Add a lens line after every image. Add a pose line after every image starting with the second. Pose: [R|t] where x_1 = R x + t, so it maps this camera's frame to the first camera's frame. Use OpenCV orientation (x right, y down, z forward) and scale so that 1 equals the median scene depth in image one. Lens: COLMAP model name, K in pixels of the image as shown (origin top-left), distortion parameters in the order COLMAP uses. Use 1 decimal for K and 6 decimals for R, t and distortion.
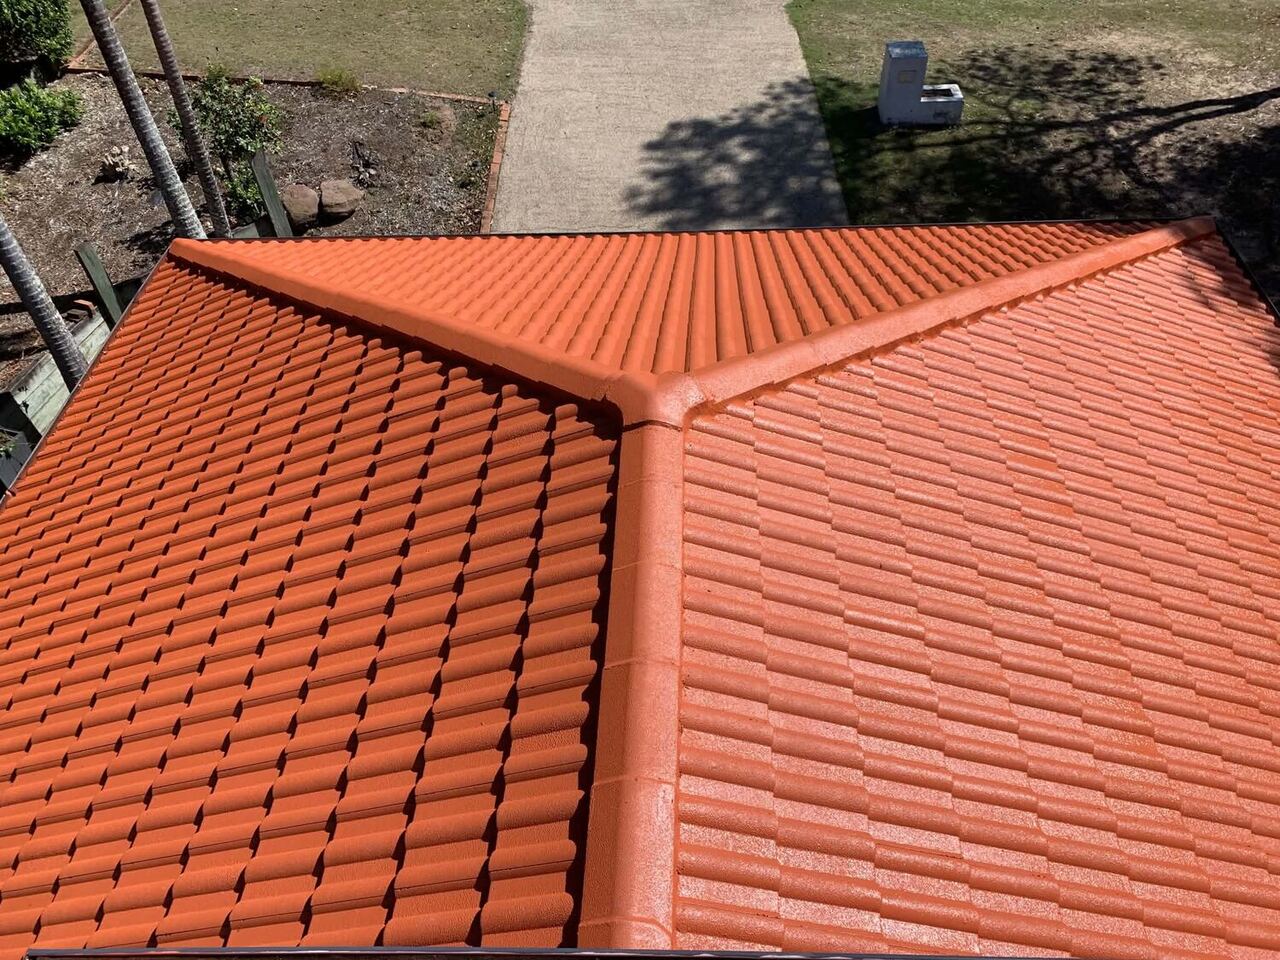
lens RADIAL K [[937.3, 0, 640.0], [0, 937.3, 480.0], [0, 0, 1]] dist [0.002121, 0.001606]
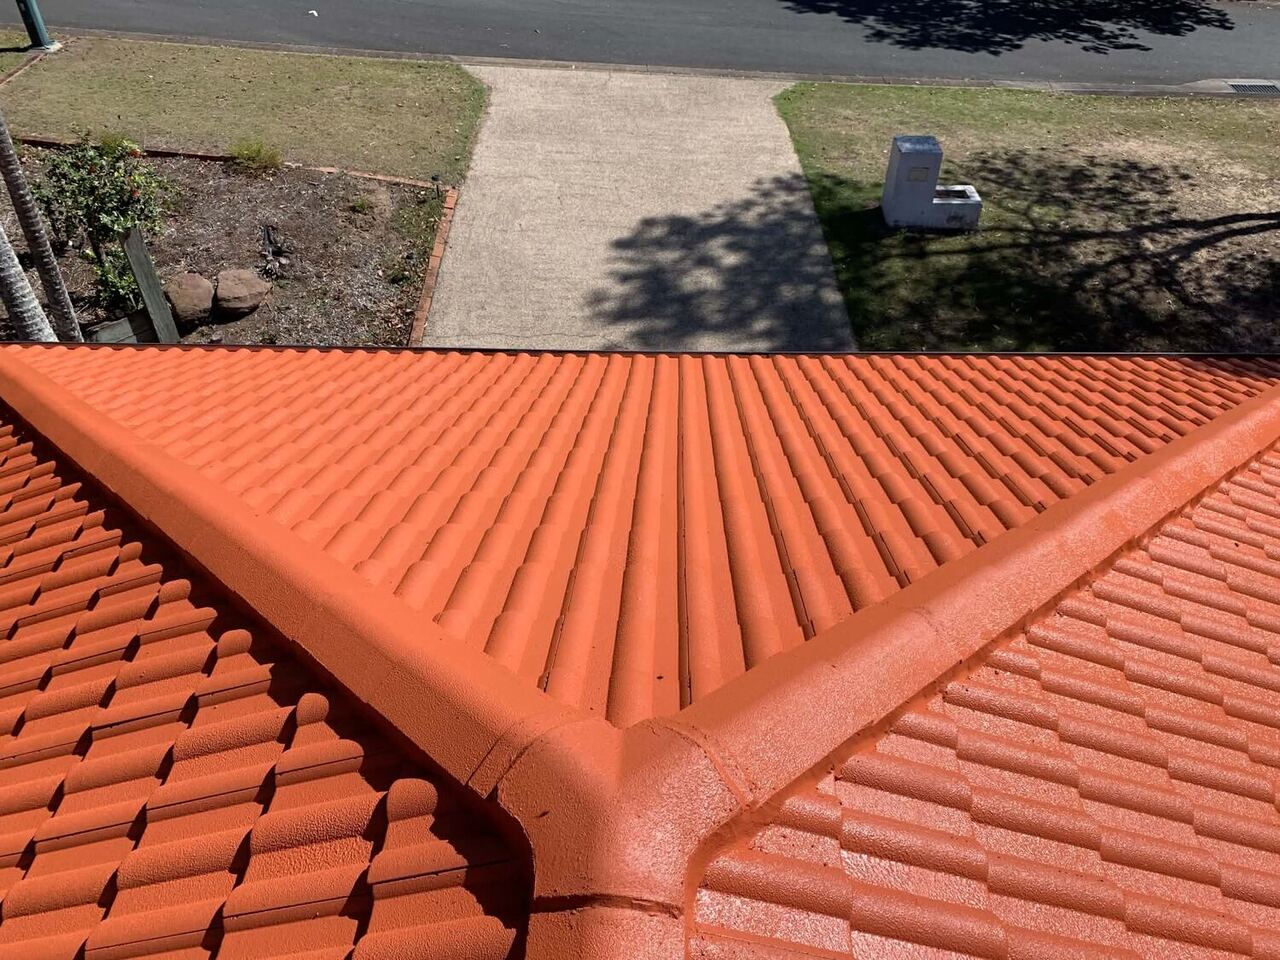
lens RADIAL K [[951.4, 0, 640.0], [0, 951.4, 480.0], [0, 0, 1]] dist [0.034544, -0.046715]
pose [[0.999001, 0.024381, 0.037444, 0.002175], [-0.020431, 0.994526, -0.102468, -0.051913], [-0.039737, 0.101601, 0.994031, 0.154694]]
